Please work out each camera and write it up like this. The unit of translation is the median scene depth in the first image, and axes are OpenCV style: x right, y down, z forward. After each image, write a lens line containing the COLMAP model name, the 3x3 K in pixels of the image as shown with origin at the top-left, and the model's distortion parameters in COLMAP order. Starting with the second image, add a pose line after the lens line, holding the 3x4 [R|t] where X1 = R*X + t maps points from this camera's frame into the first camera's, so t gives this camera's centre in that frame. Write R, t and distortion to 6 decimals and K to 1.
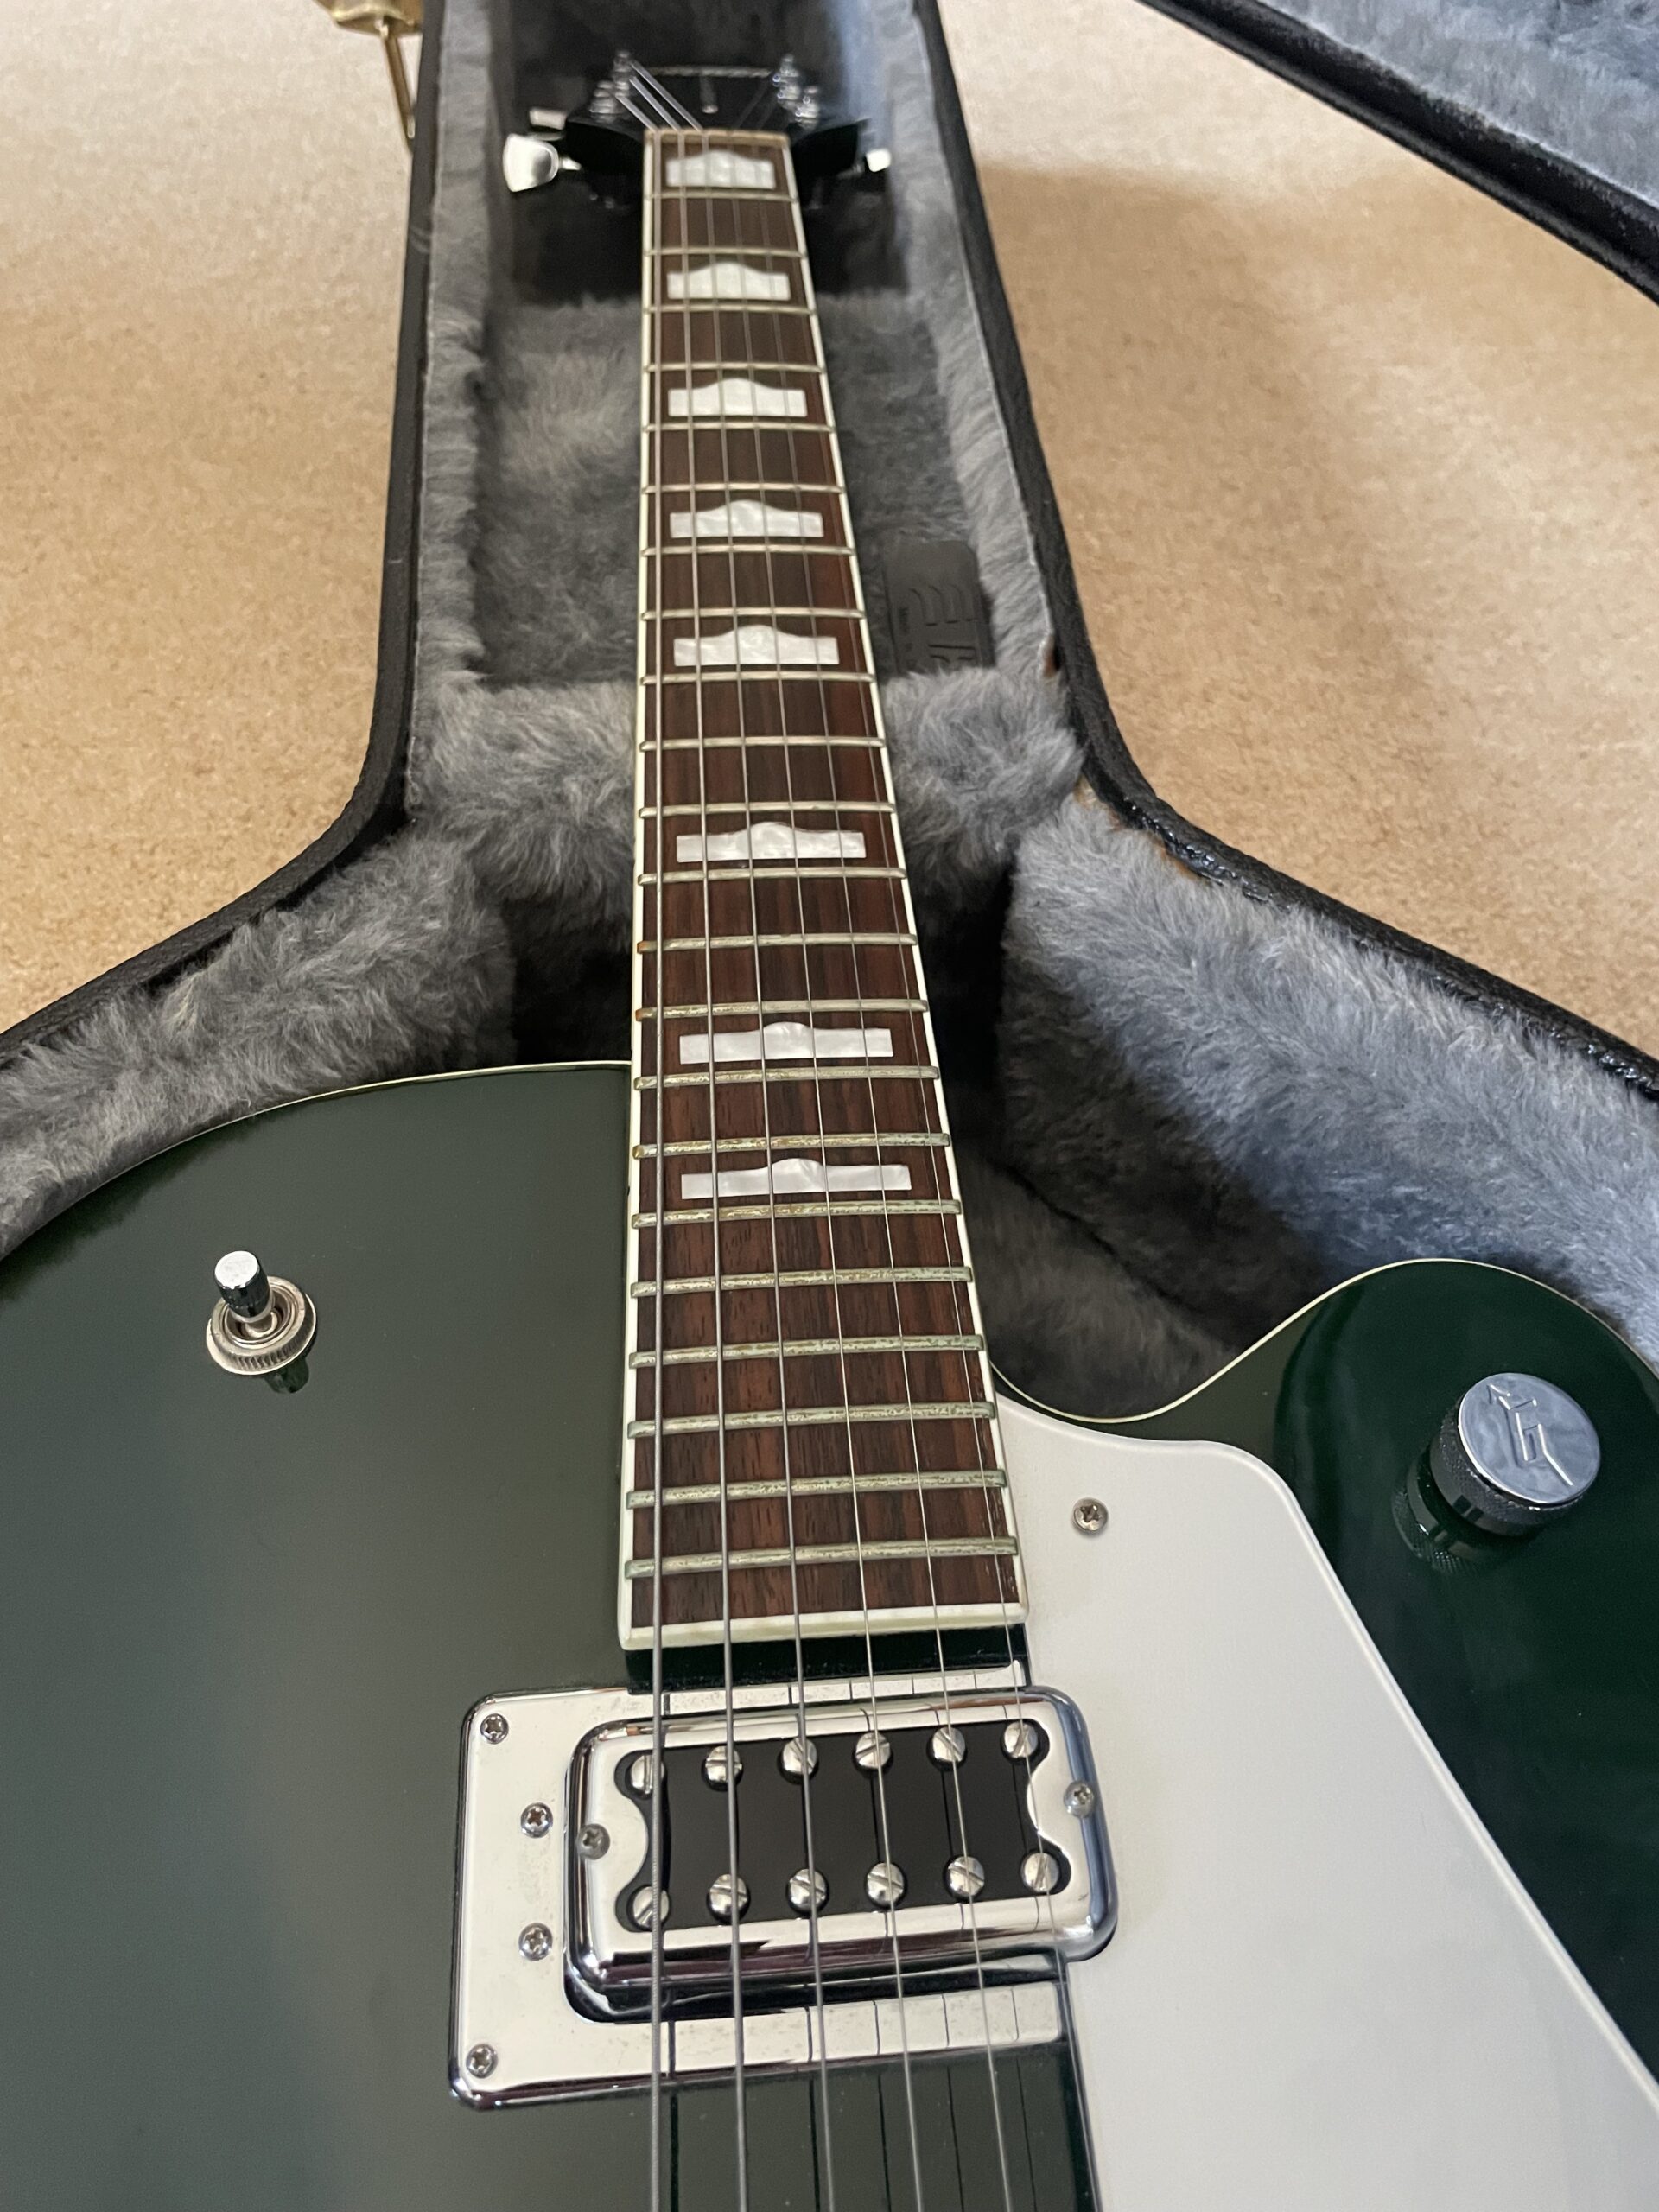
lens RADIAL K [[1680.4, 0, 849.4], [0, 1680.4, 1100.2], [0, 0, 1]] dist [0.031450, -0.004277]
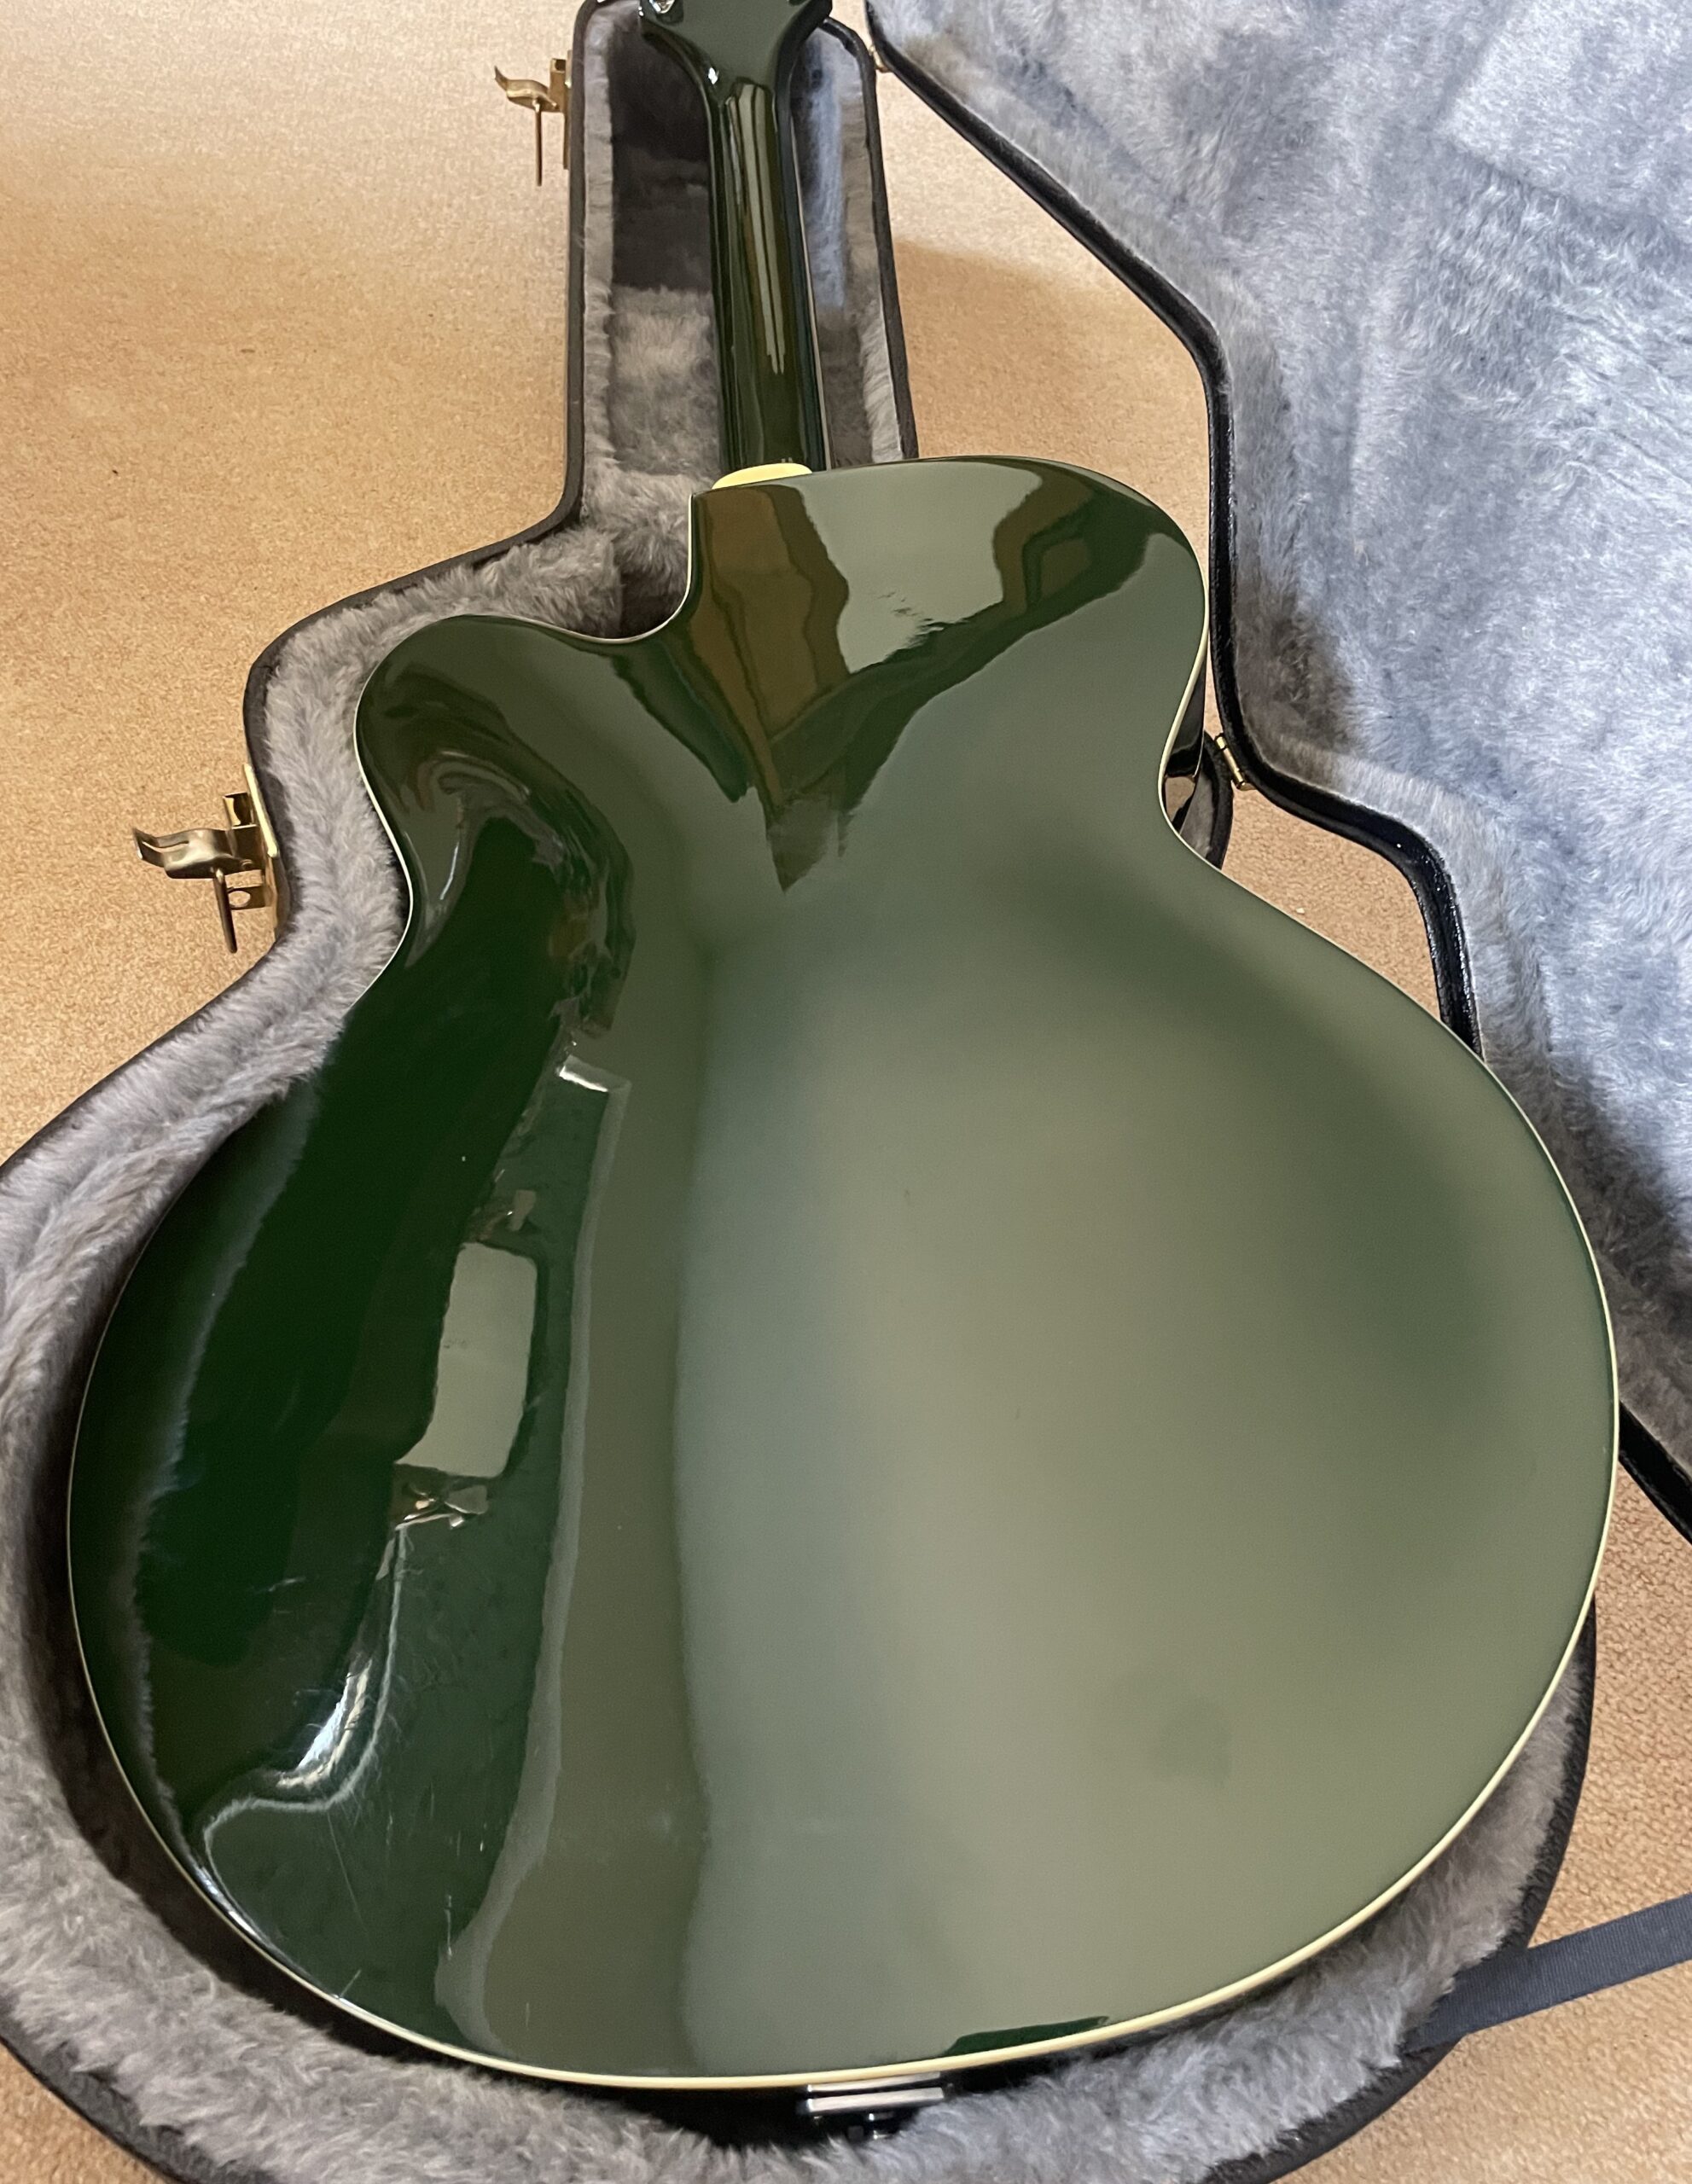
lens RADIAL K [[1675.1, 0, 839.1], [0, 1675.1, 1147.1], [0, 0, 1]] dist [0.083303, -0.108252]
pose [[0.993121, 0.091090, 0.073575, -0.028961], [-0.090311, 0.995817, -0.013848, 0.502675], [-0.074529, 0.007108, 0.997194, -0.908484]]
